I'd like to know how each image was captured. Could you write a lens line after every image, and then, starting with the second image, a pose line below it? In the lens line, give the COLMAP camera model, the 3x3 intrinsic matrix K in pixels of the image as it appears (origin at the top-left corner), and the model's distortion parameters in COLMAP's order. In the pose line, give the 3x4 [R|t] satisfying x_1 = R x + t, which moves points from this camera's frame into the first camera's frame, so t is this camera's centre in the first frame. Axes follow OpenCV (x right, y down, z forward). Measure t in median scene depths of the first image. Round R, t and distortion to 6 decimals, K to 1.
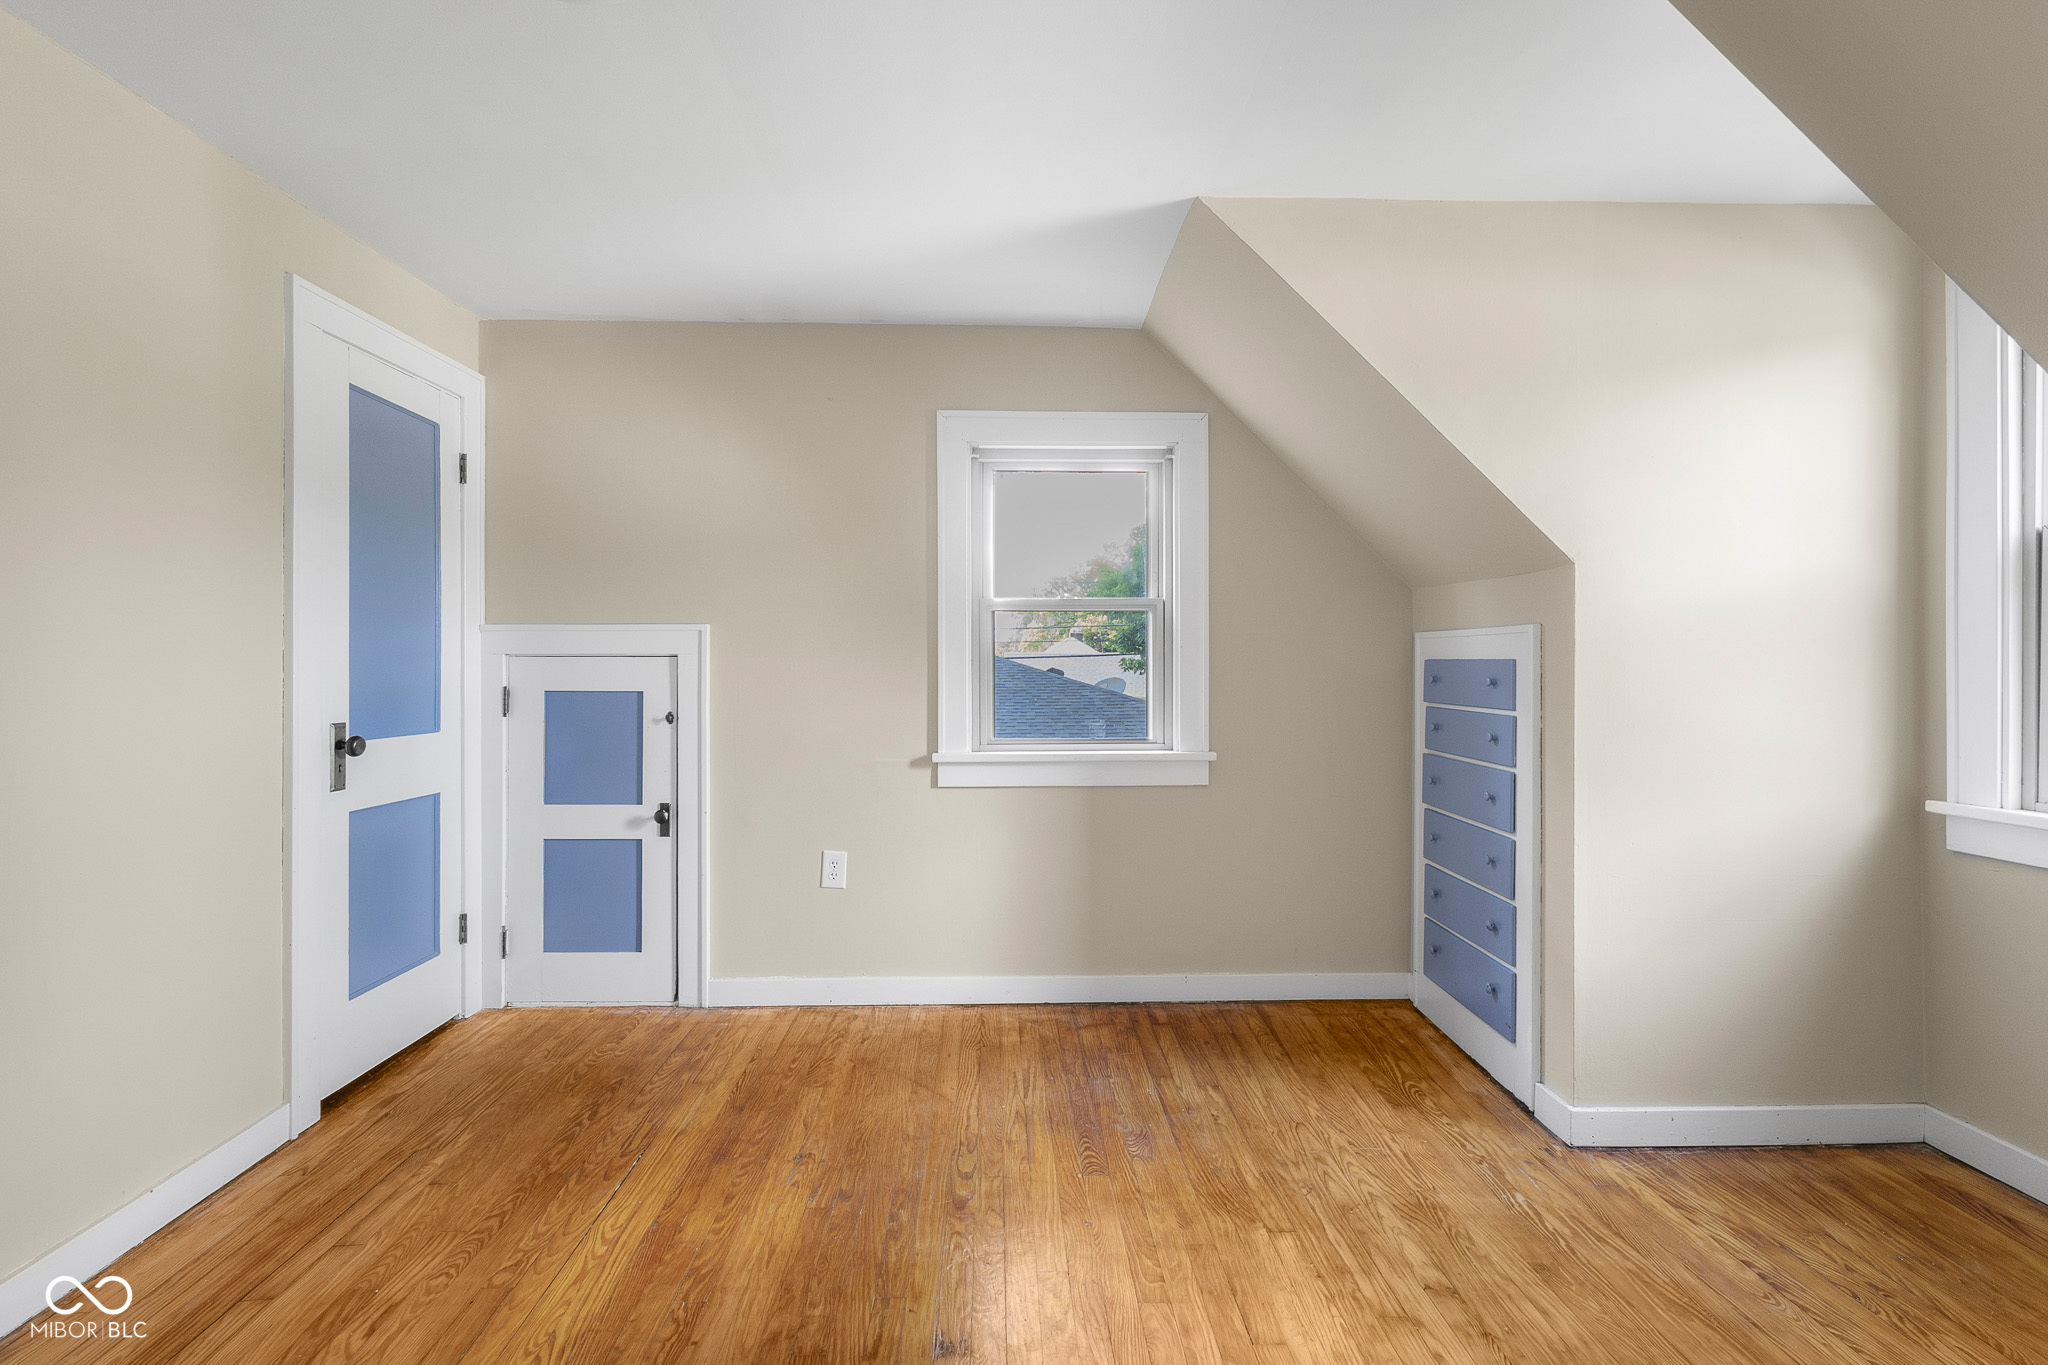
lens RADIAL K [[908.9, 0, 1028.0], [0, 908.9, 667.5], [0, 0, 1]] dist [-0.000705, 0.000756]
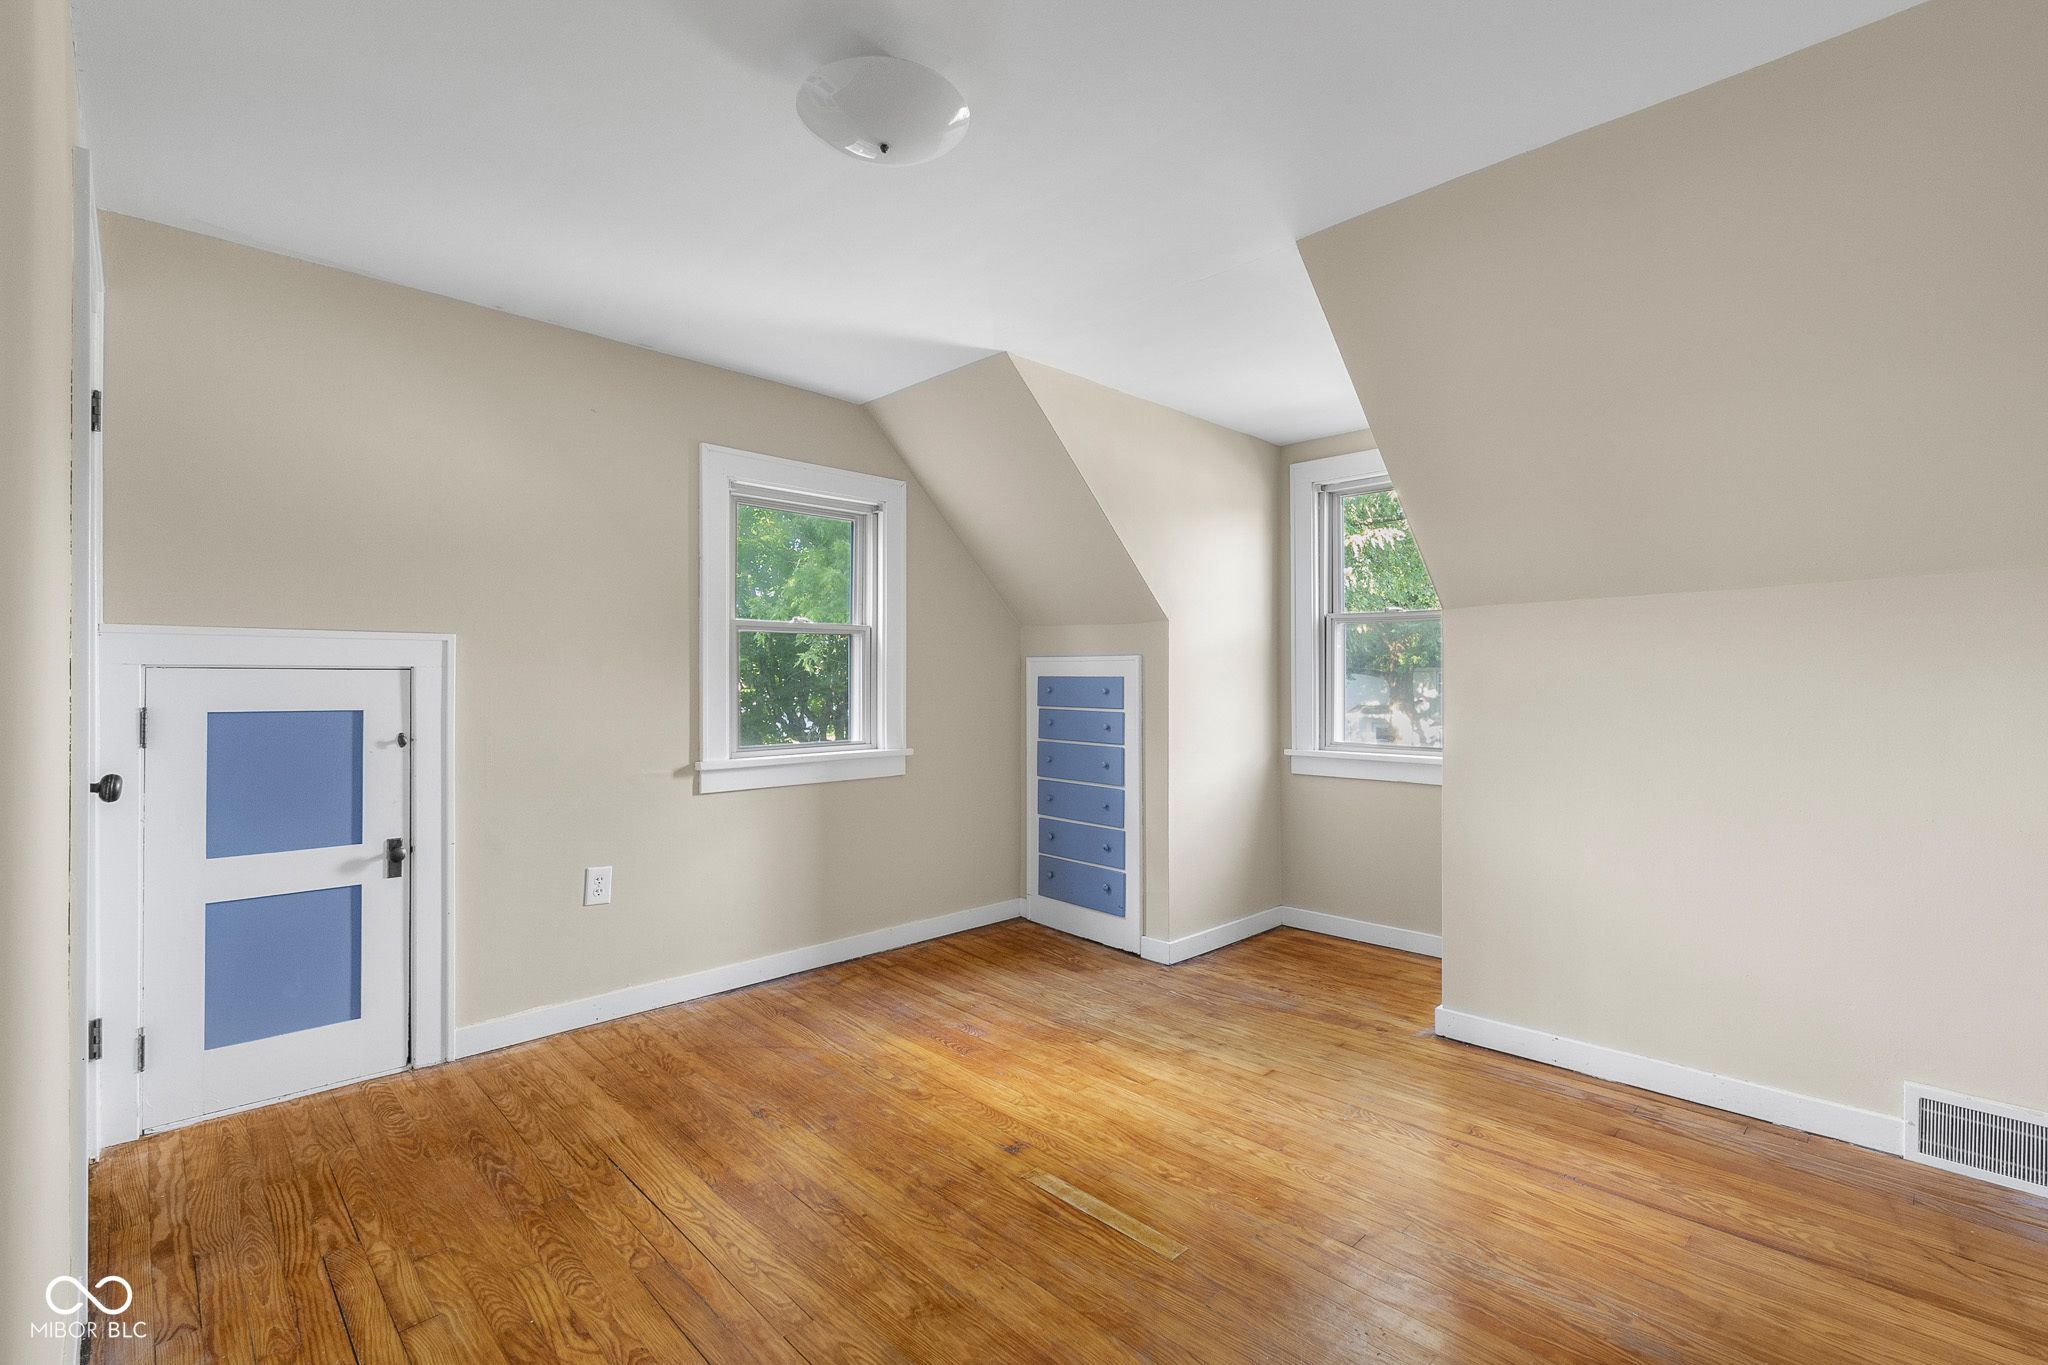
lens RADIAL K [[908.9, 0, 1028.0], [0, 908.9, 667.5], [0, 0, 1]] dist [-0.000705, 0.000756]
pose [[0.732178, 0.010400, 0.681034, -0.555644], [-0.000984, 0.999899, -0.014212, -0.002273], [-0.681113, 0.009736, 0.732114, -0.048307]]
